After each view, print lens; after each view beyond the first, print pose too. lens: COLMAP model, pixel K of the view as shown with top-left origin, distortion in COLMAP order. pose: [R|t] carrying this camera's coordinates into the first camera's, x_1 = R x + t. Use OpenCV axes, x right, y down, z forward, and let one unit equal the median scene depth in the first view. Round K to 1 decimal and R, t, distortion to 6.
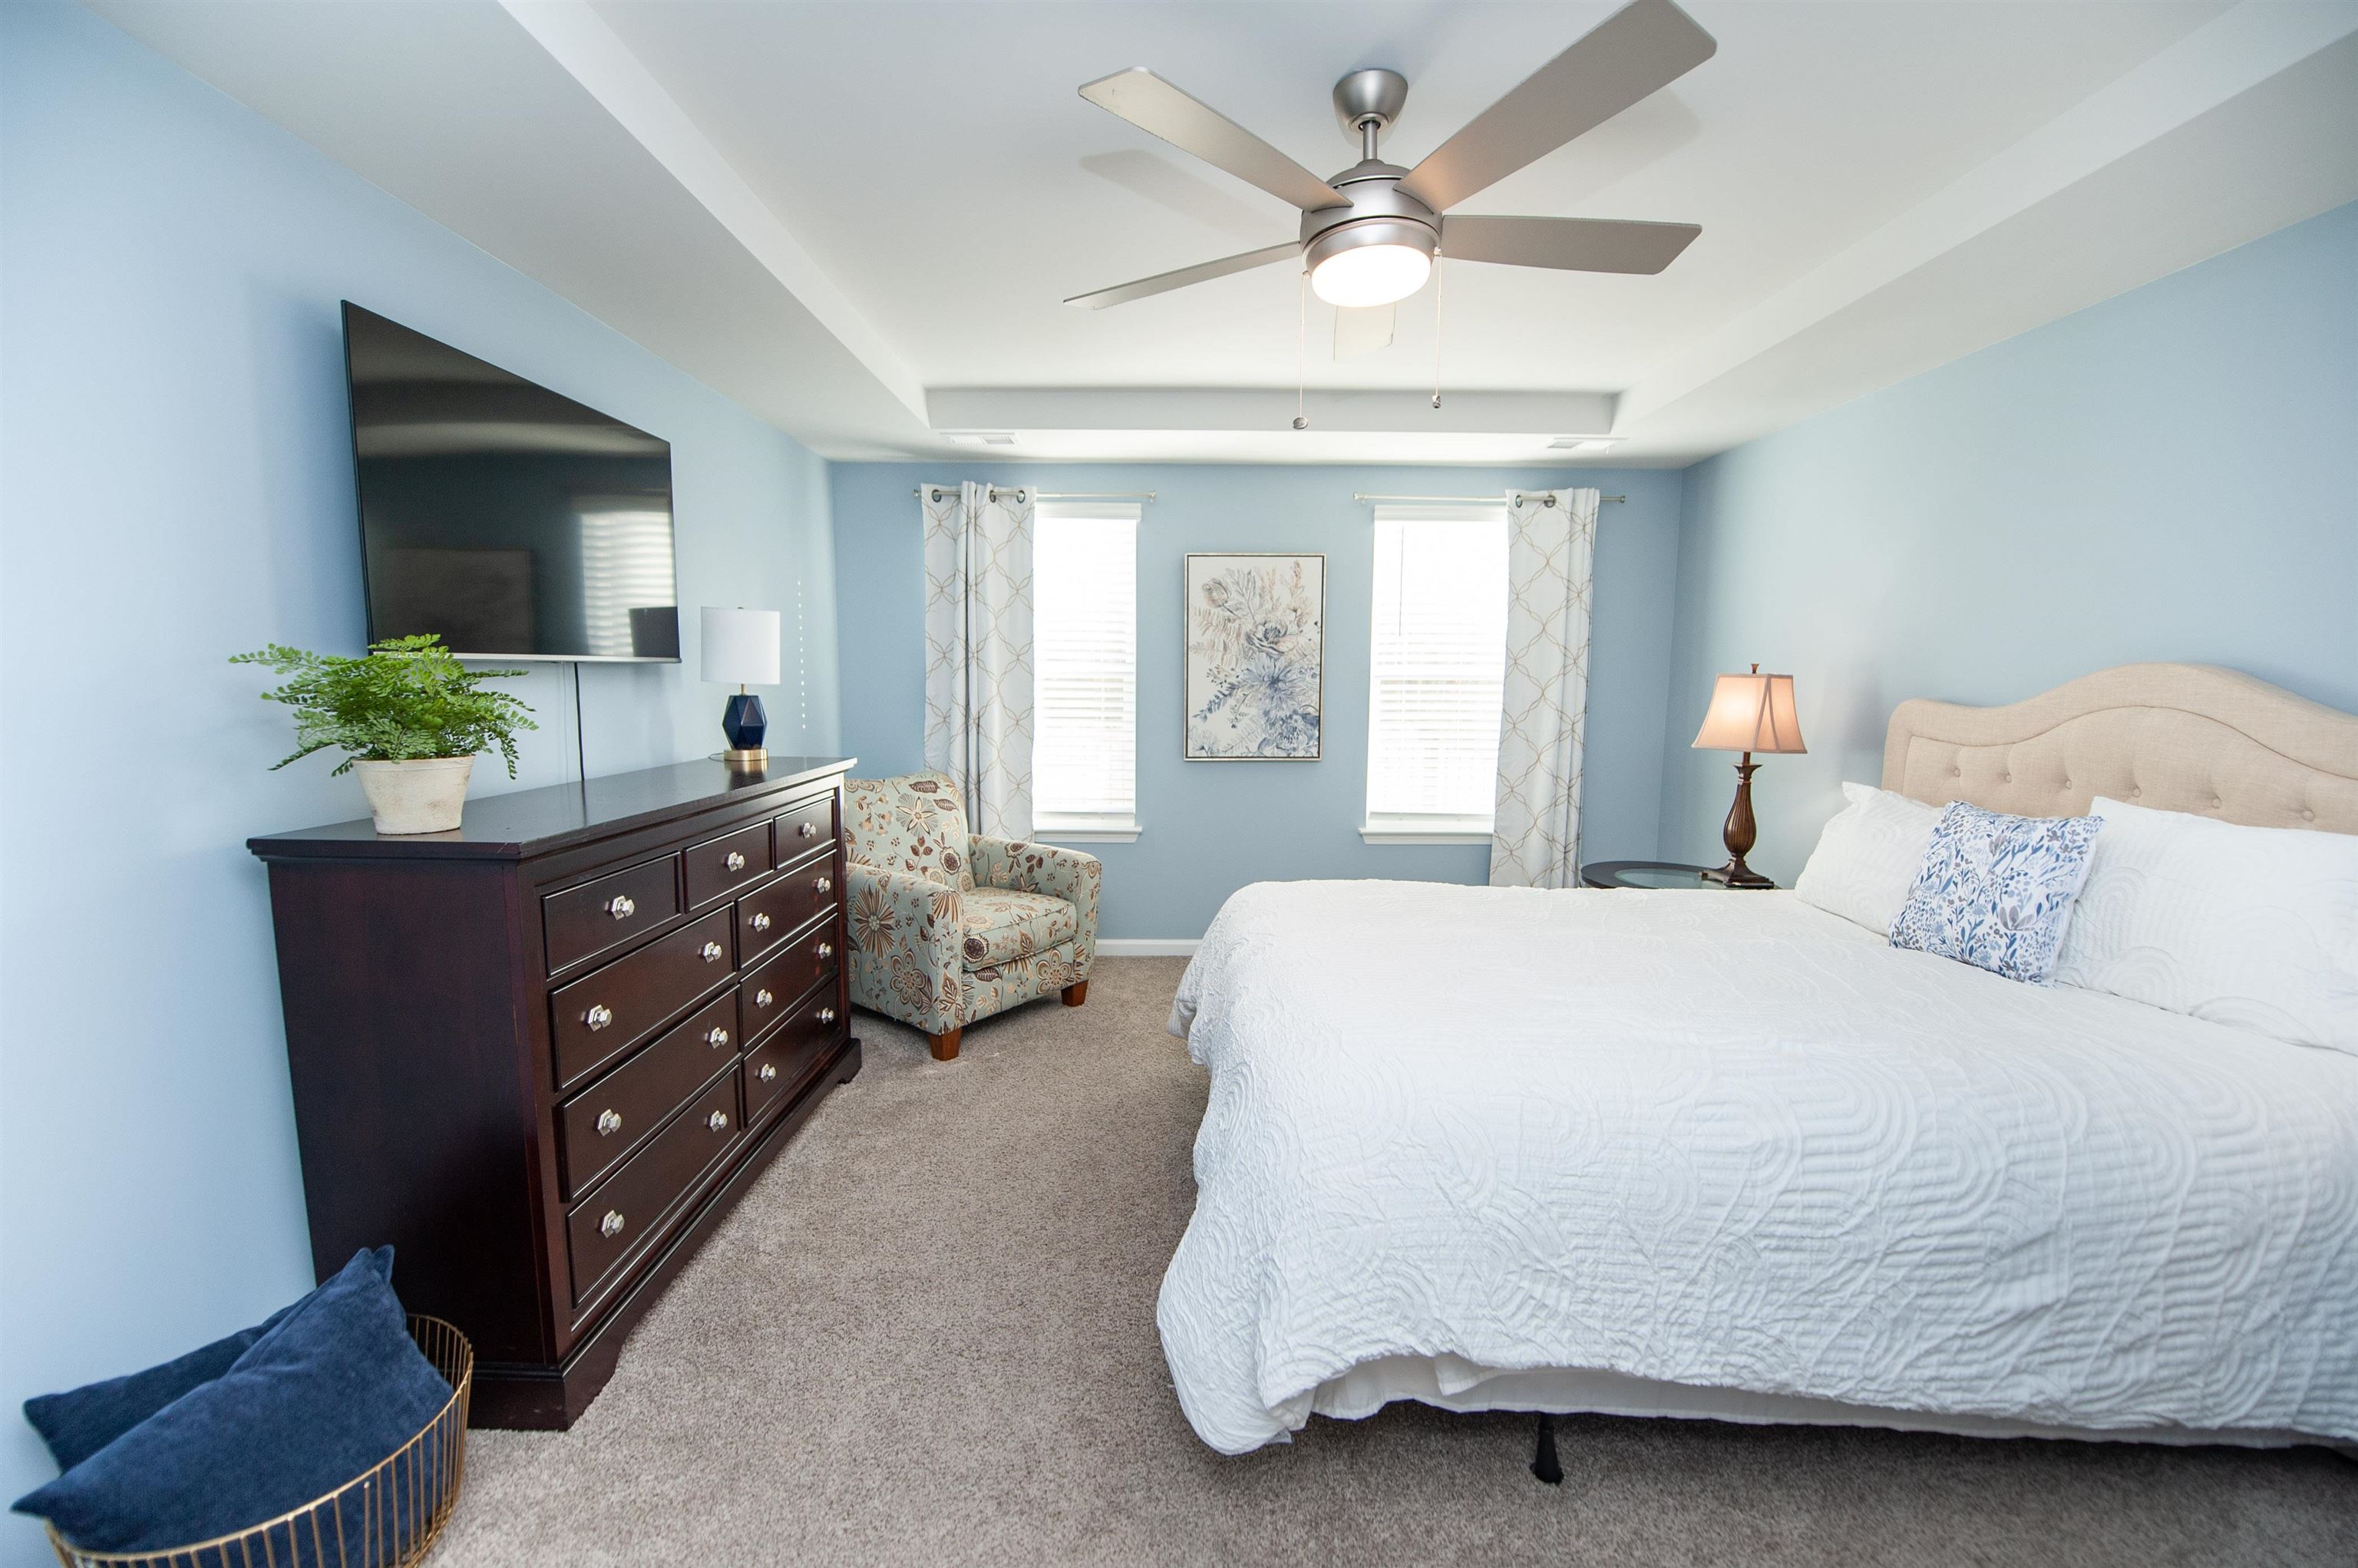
lens RADIAL K [[959.8, 0, 1179.0], [0, 959.8, 784.0], [0, 0, 1]] dist [-0.014165, -0.005177]
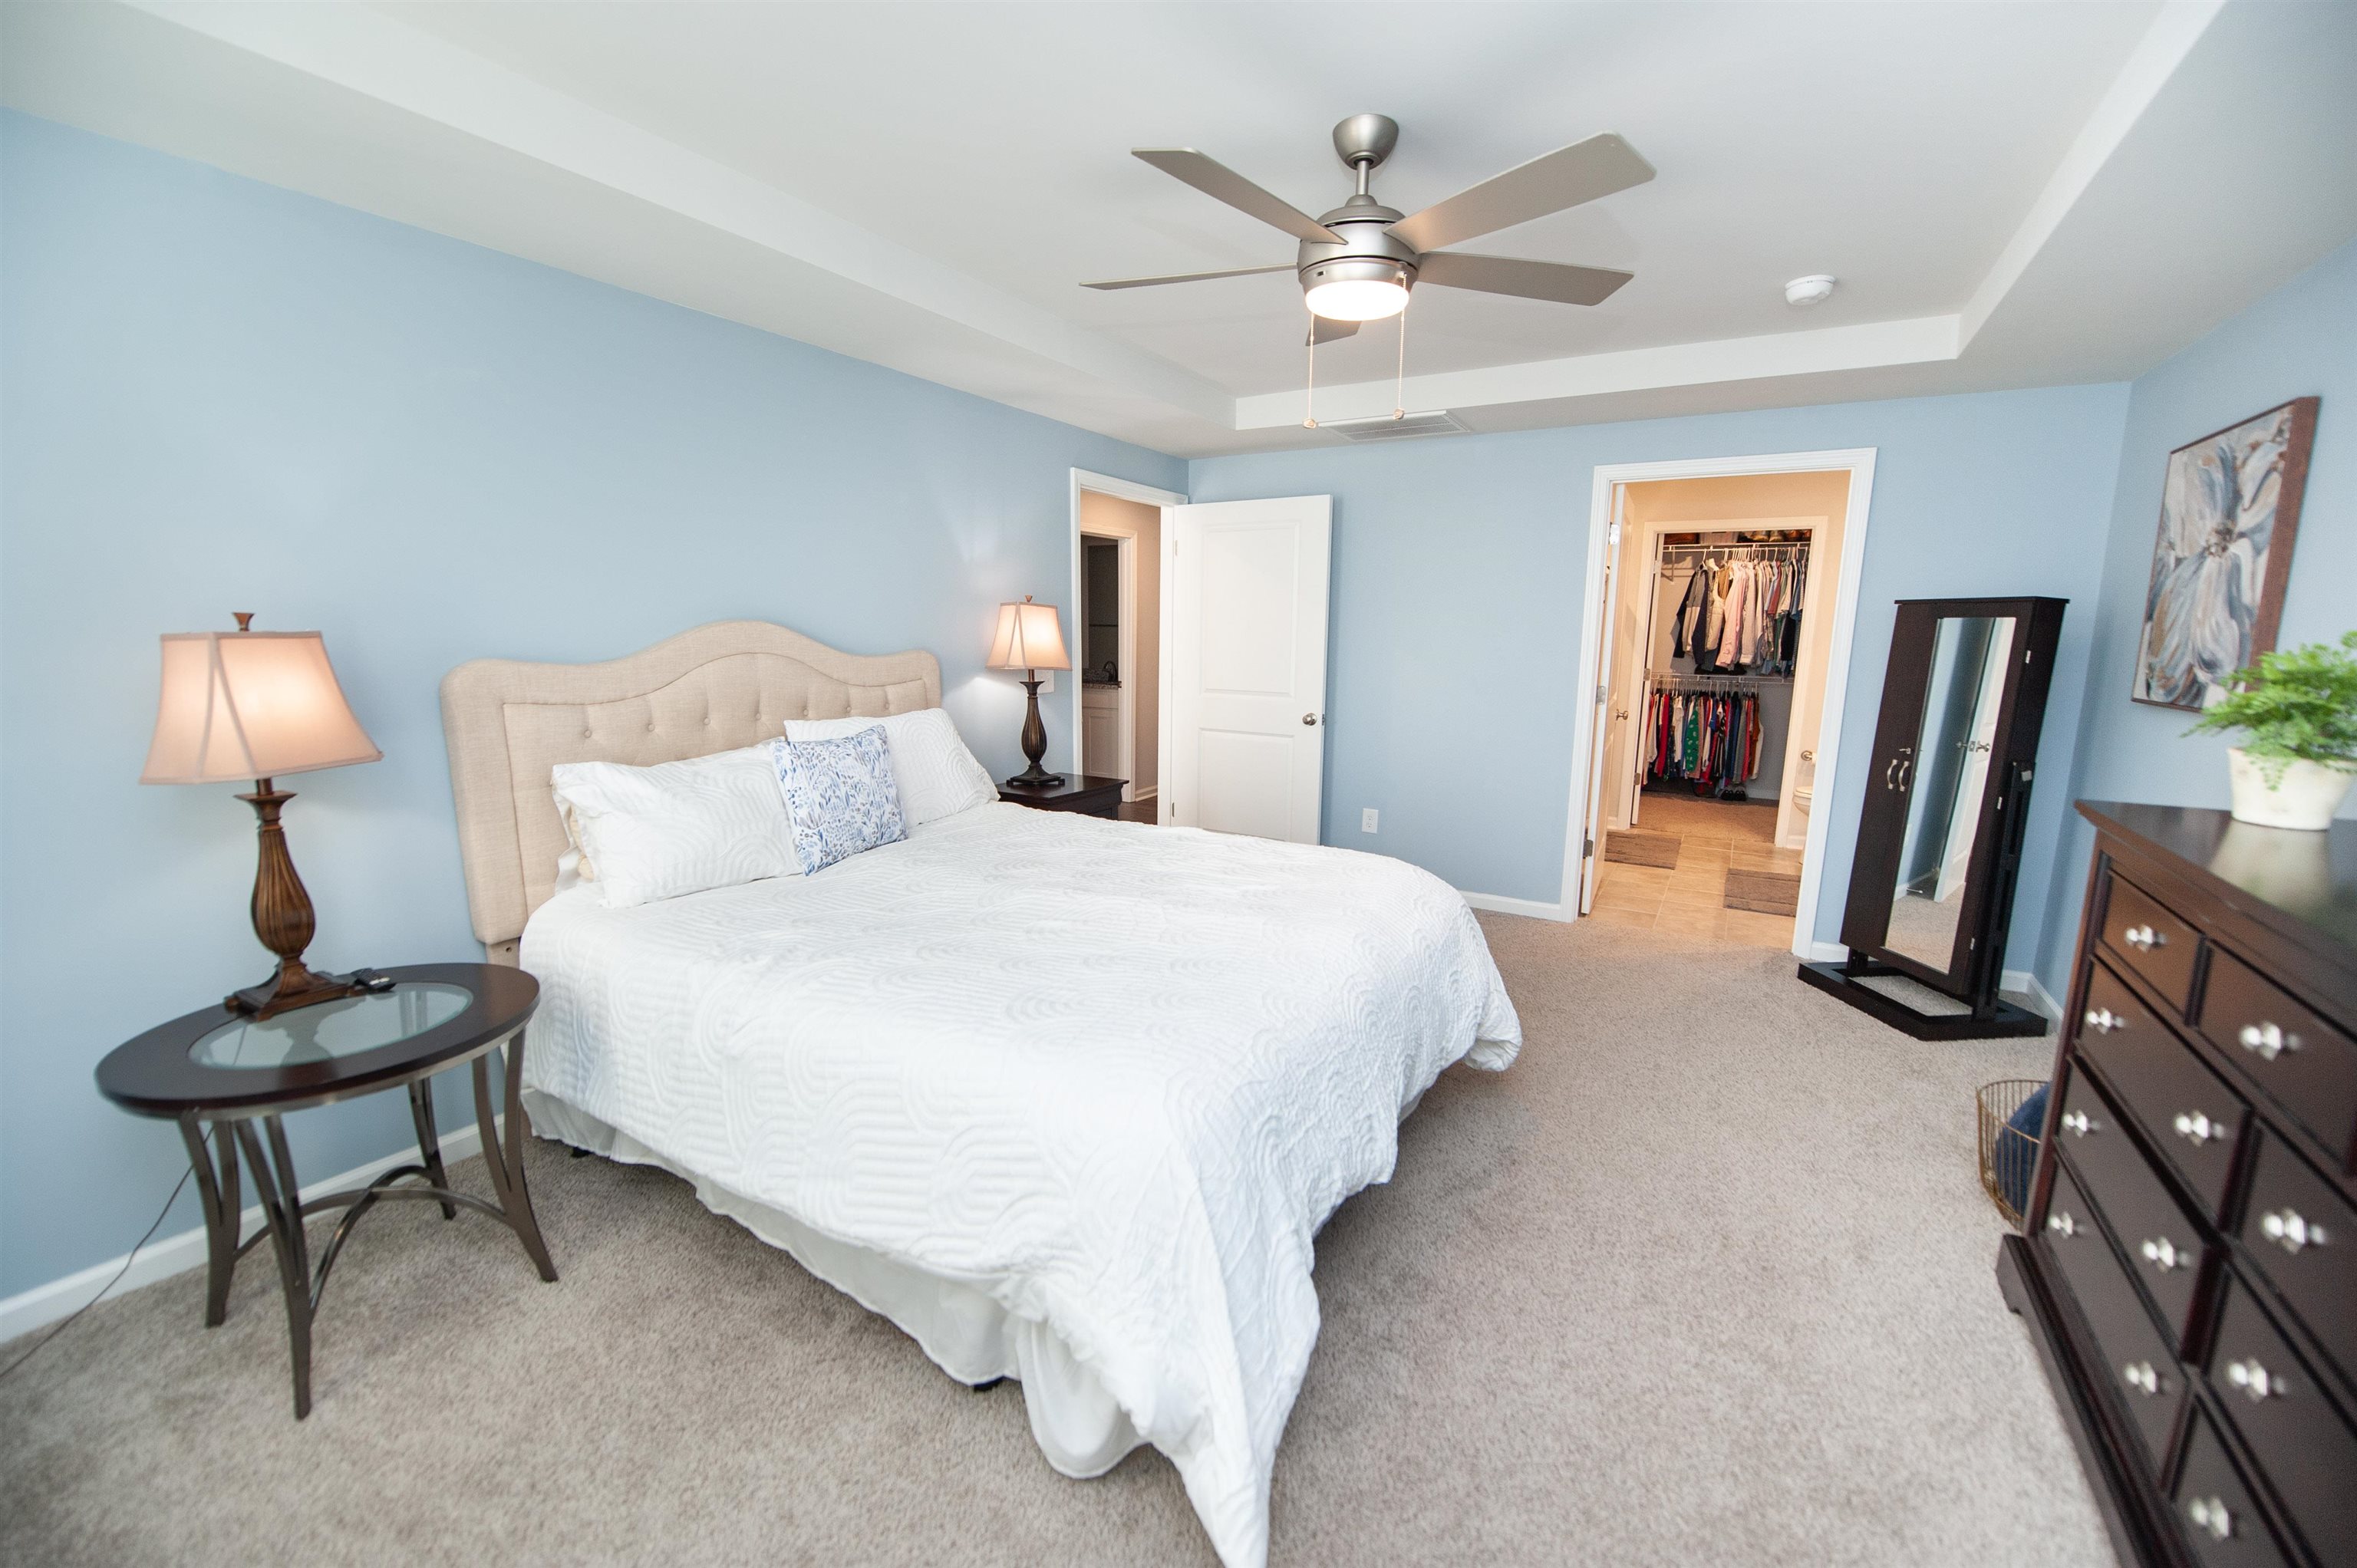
lens RADIAL K [[936.0, 0, 1178.5], [0, 936.0, 784.0], [0, 0, 1]] dist [-0.014518, -0.003635]
pose [[-0.861708, -0.097278, 0.497992, -0.109503], [0.043127, 0.963857, 0.262906, -0.129351], [-0.505568, 0.248025, -0.826368, 1.049979]]
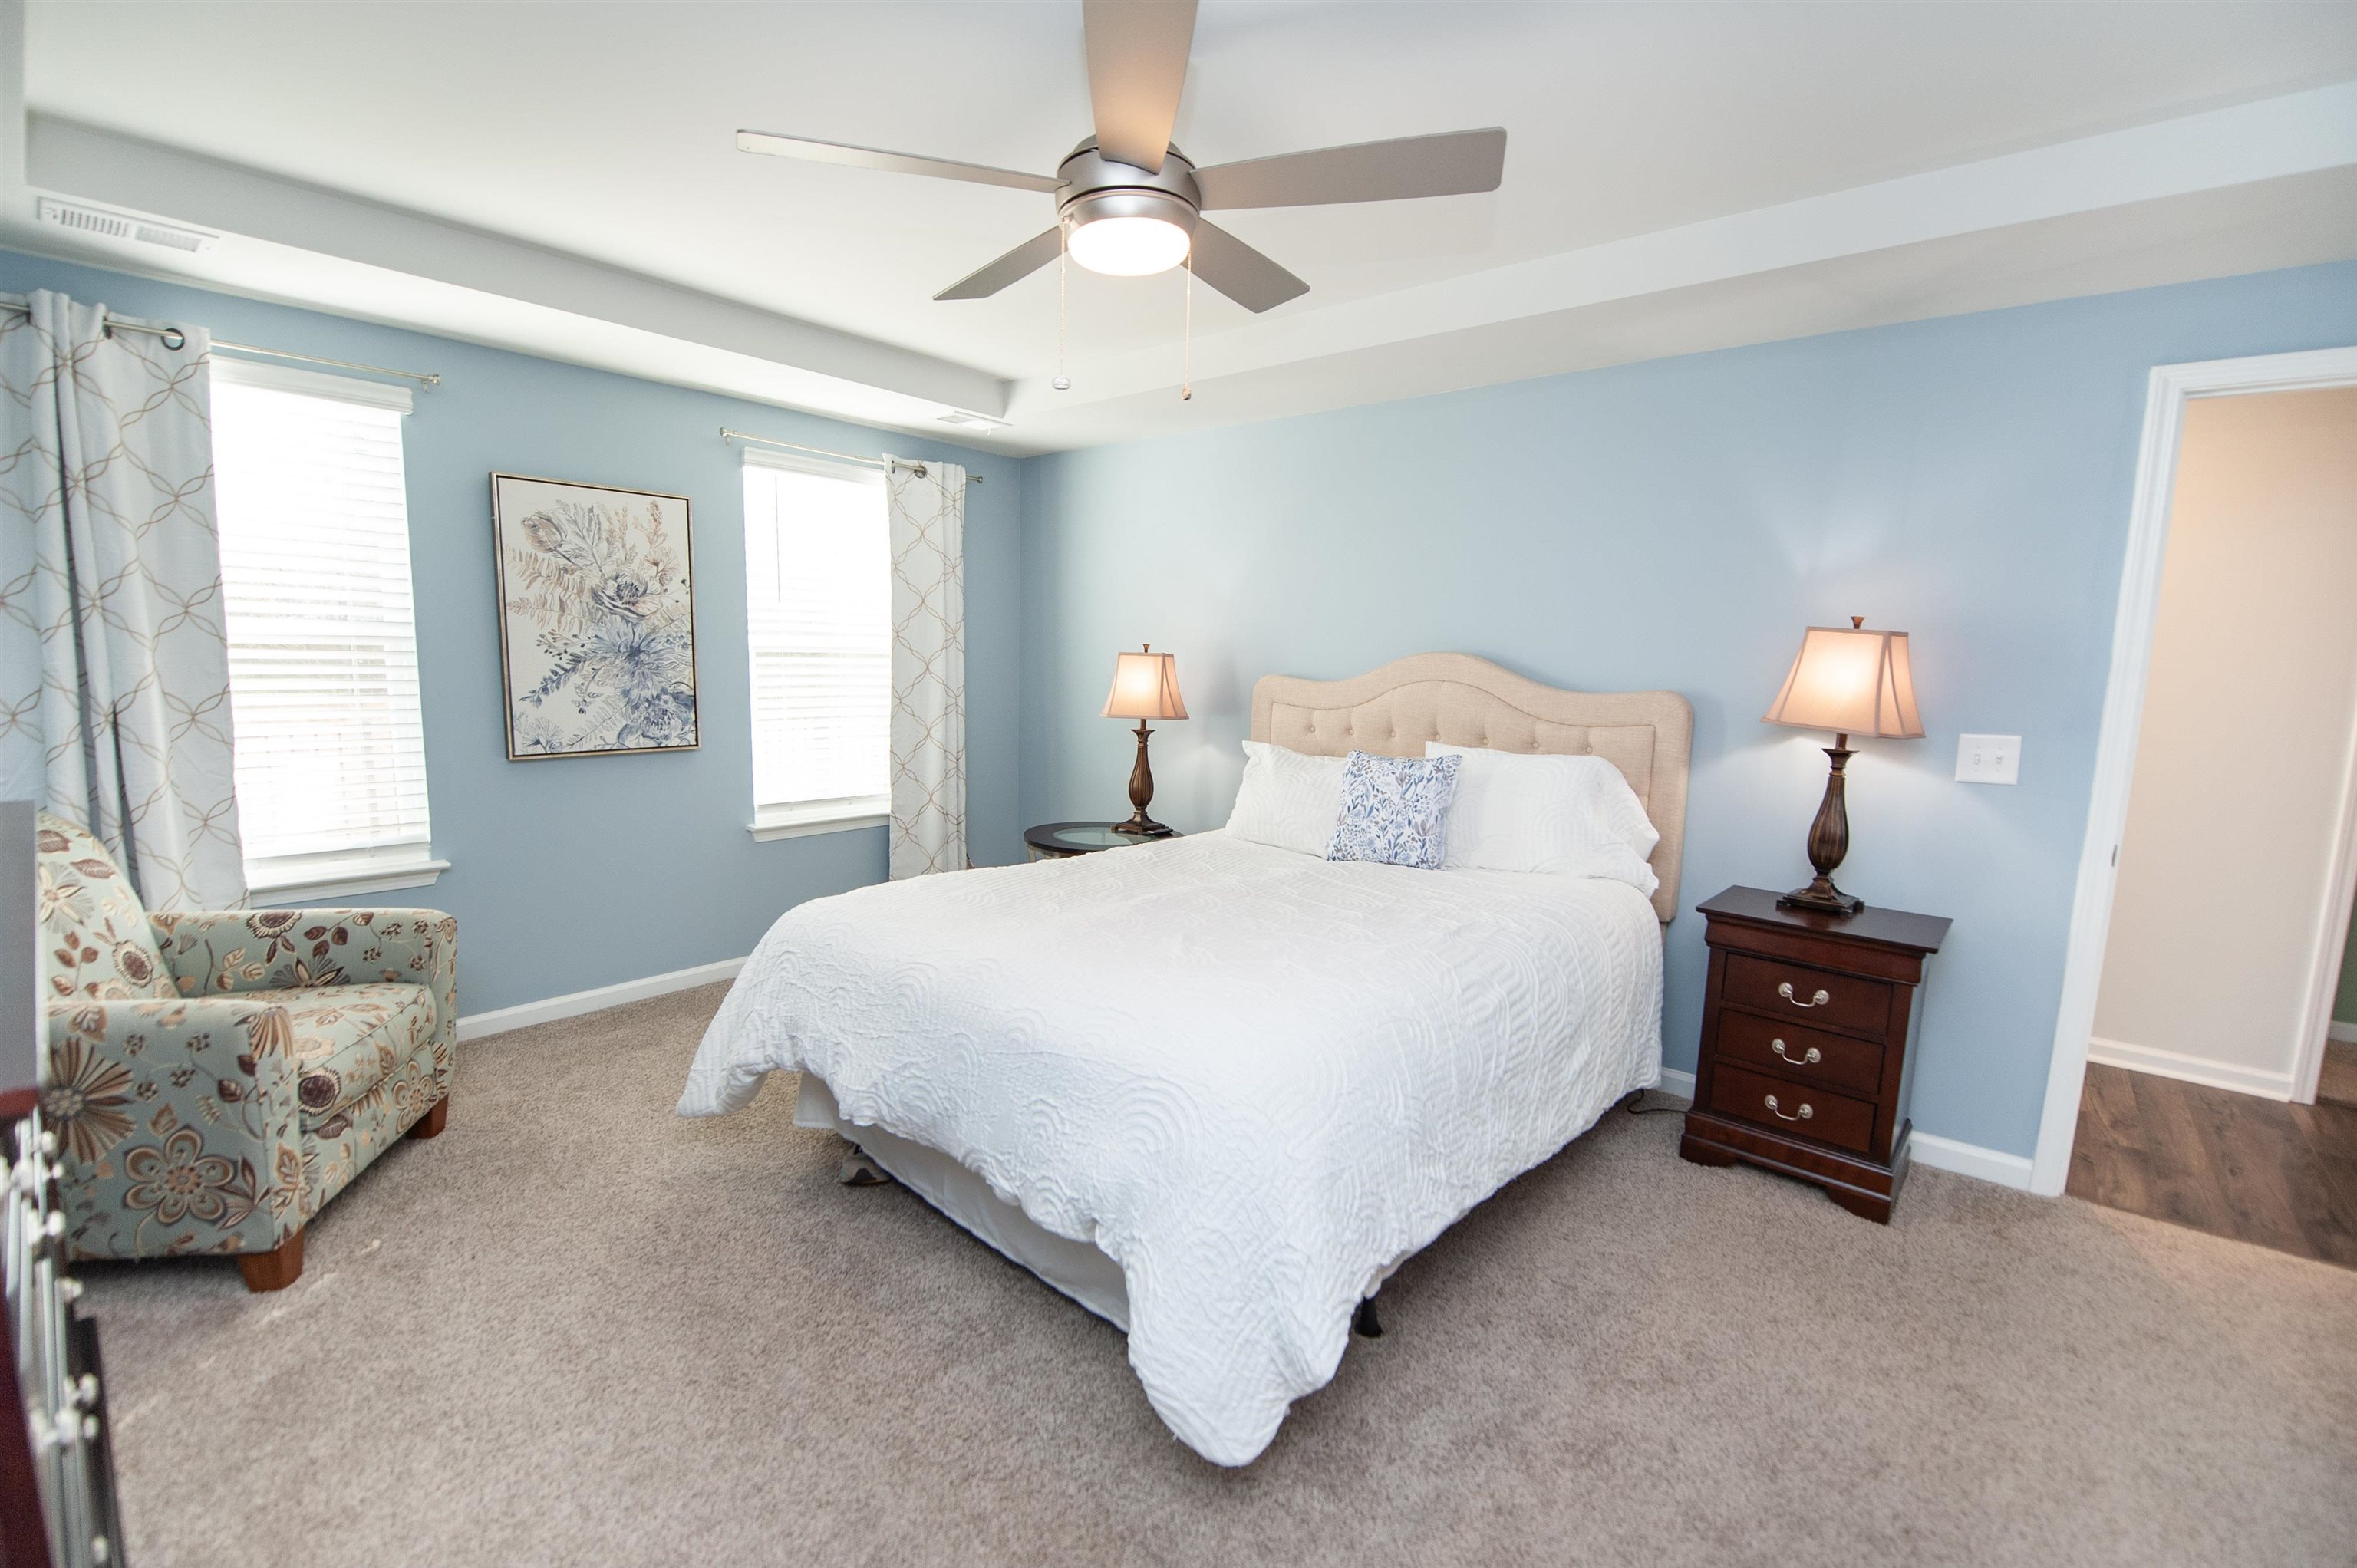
lens RADIAL K [[1001.8, 0, 1178.5], [0, 1001.8, 784.0], [0, 0, 1]] dist [-0.003033, -0.009451]
pose [[0.649579, -0.088003, 0.755184, -0.280214], [0.064838, 0.996072, 0.060303, -0.023257], [-0.757525, 0.009793, 0.652733, 0.147901]]
